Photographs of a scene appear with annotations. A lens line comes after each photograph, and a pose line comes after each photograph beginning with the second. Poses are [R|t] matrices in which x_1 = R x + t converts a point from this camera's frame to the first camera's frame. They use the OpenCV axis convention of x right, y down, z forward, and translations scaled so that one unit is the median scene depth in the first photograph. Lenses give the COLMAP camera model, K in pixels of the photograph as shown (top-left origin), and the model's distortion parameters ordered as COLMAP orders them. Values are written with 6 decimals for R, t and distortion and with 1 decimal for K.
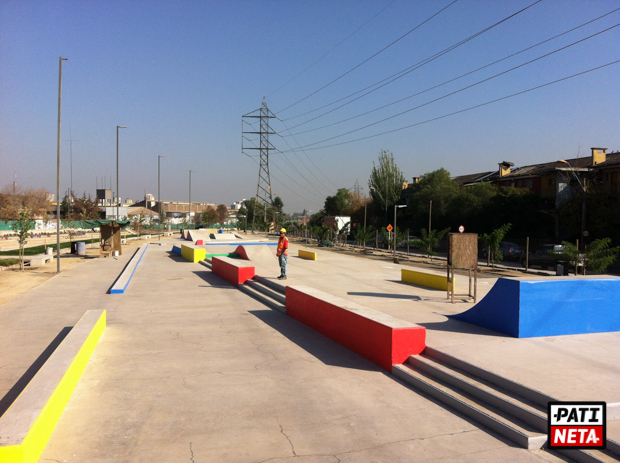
lens RADIAL K [[577.3, 0, 306.6], [0, 577.3, 240.7], [0, 0, 1]] dist [0.108747, -0.288380]
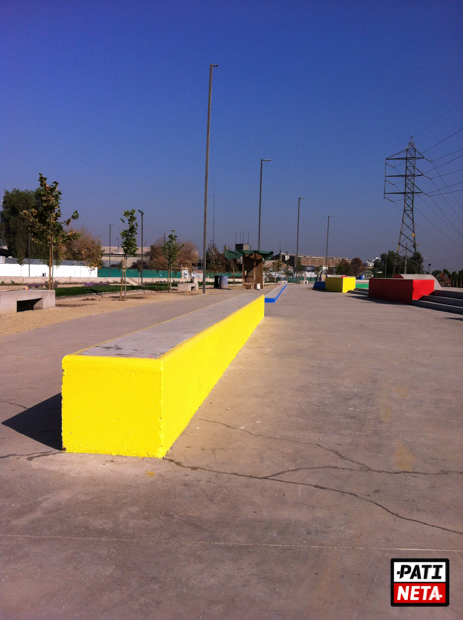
lens RADIAL K [[577.3, 0, 222.7], [0, 577.3, 314.4], [0, 0, 1]] dist [0.108747, -0.288380]
pose [[0.934133, 0.038048, -0.354891, -0.020784], [-0.029172, 0.999114, 0.030330, 0.021273], [0.355731, -0.017980, 0.934415, 0.043580]]
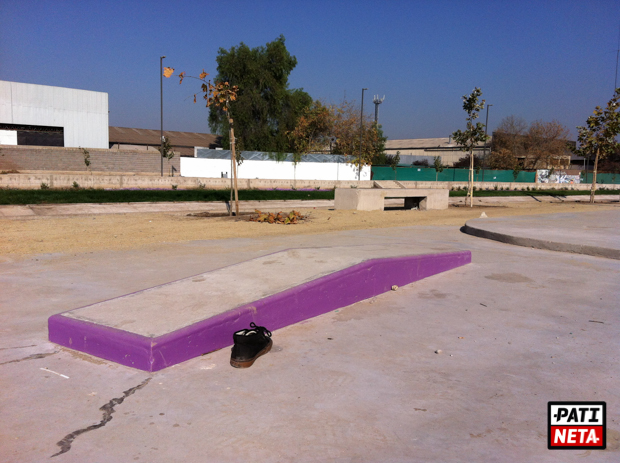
lens RADIAL K [[577.3, 0, 306.6], [0, 577.3, 240.7], [0, 0, 1]] dist [0.108747, -0.288380]
pose [[0.597337, 0.101625, -0.795526, -0.156877], [-0.049760, 0.994724, 0.089709, -0.003126], [0.800445, -0.014001, 0.599242, 0.724299]]
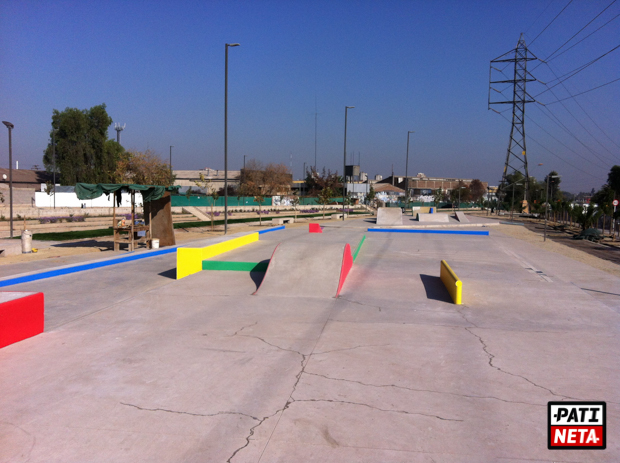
lens RADIAL K [[577.3, 0, 306.6], [0, 577.3, 240.7], [0, 0, 1]] dist [0.108747, -0.288380]
pose [[0.896236, 0.040849, -0.441694, 0.031517], [-0.025046, 0.998822, 0.041553, -0.004955], [0.442871, -0.026179, 0.896203, 0.288019]]
